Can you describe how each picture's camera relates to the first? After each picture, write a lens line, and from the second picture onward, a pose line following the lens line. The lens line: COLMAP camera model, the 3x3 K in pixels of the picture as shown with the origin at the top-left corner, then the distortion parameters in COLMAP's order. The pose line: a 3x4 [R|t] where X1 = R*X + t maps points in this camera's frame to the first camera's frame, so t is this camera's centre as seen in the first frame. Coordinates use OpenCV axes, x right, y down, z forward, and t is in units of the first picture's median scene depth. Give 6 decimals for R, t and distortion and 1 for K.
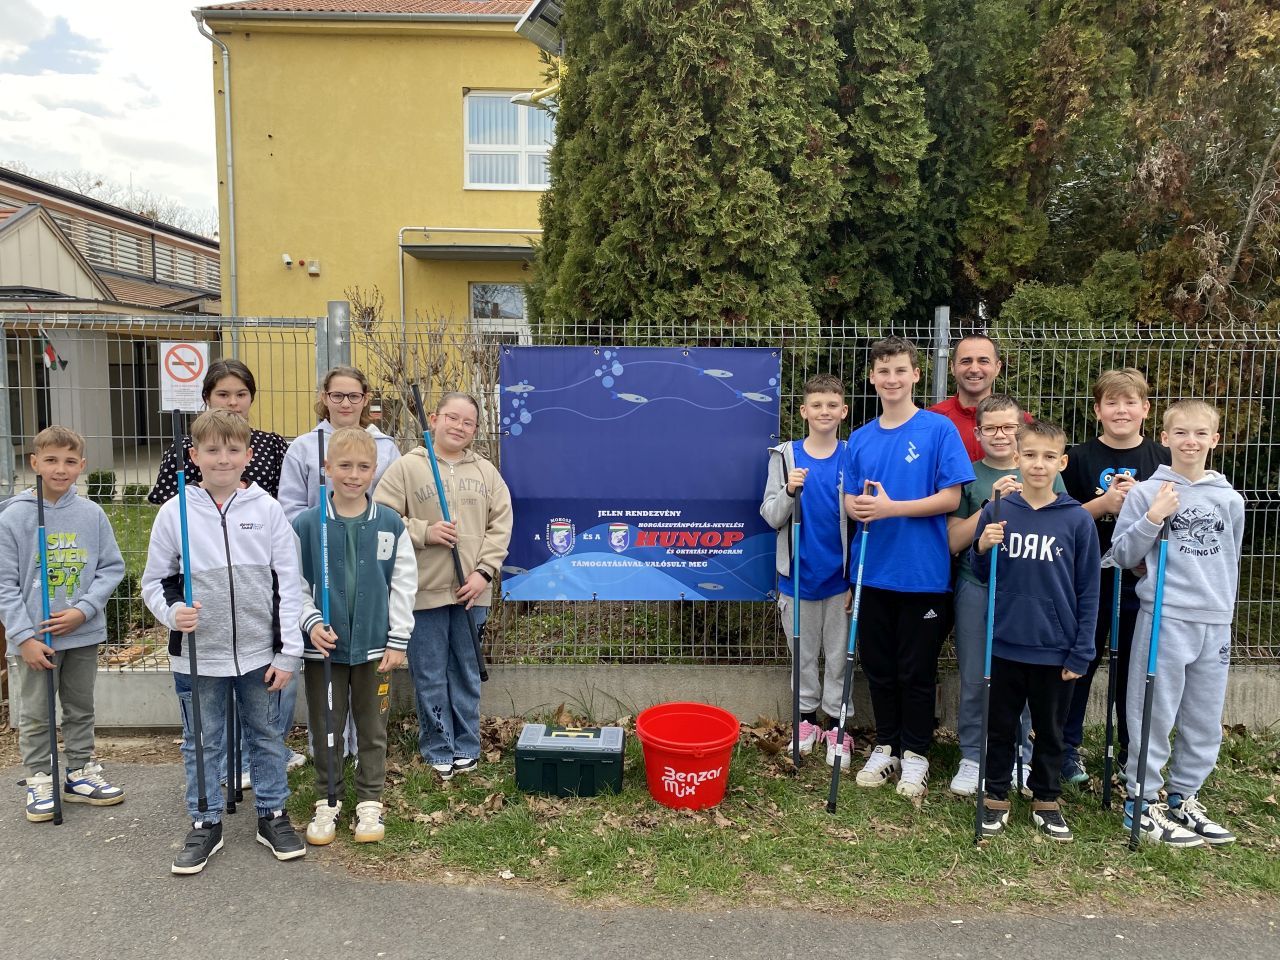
lens RADIAL K [[957.5, 0, 638.7], [0, 957.5, 499.7], [0, 0, 1]] dist [-0.009613, 0.007425]
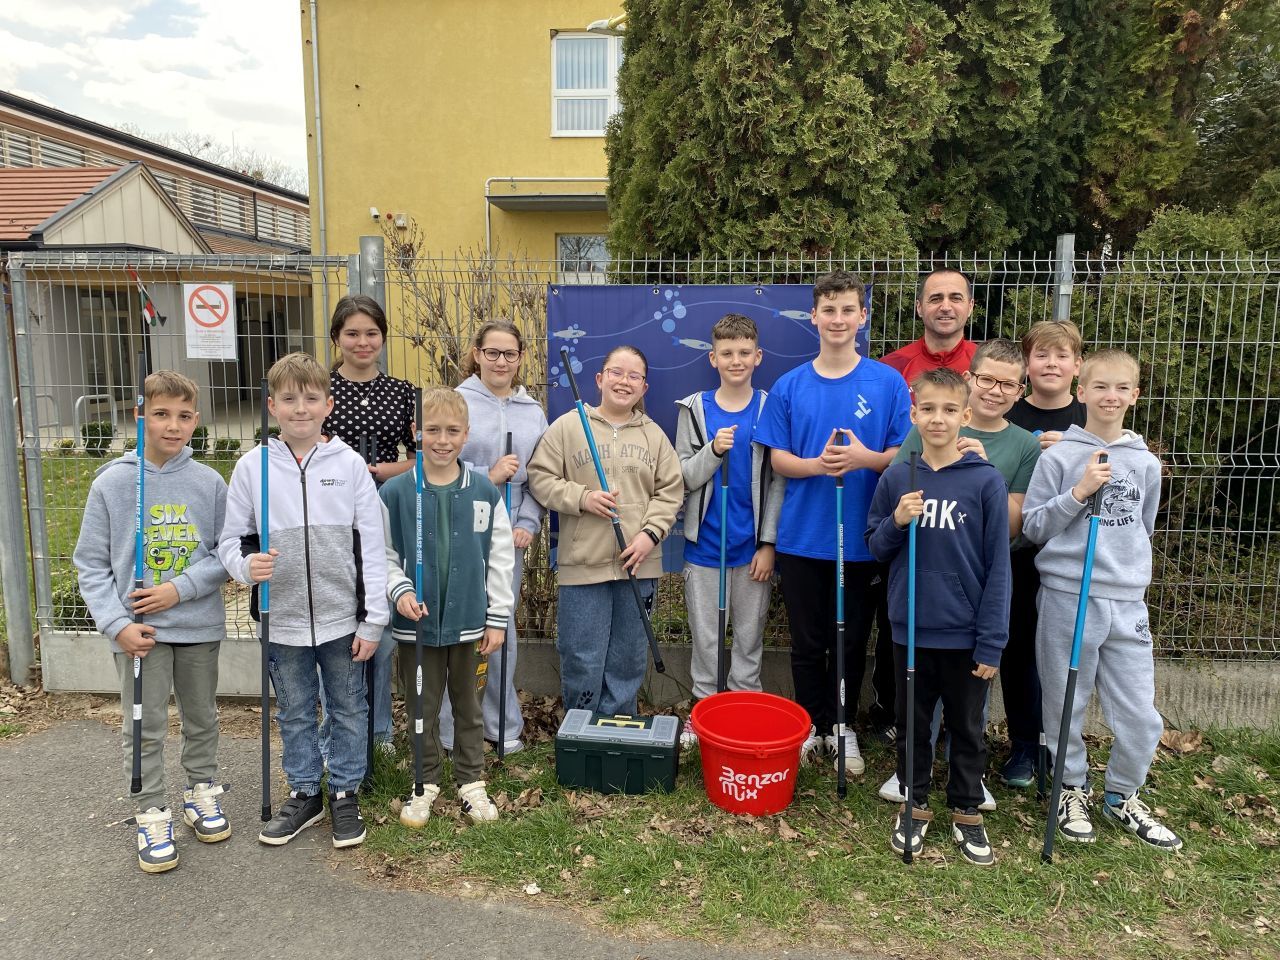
lens RADIAL K [[957.5, 0, 638.7], [0, 957.5, 499.7], [0, 0, 1]] dist [-0.009613, 0.007425]
pose [[0.994898, 0.013923, -0.099921, 0.028064], [-0.009555, 0.998983, 0.044061, -0.001291], [0.100433, -0.042881, 0.994019, 0.107983]]
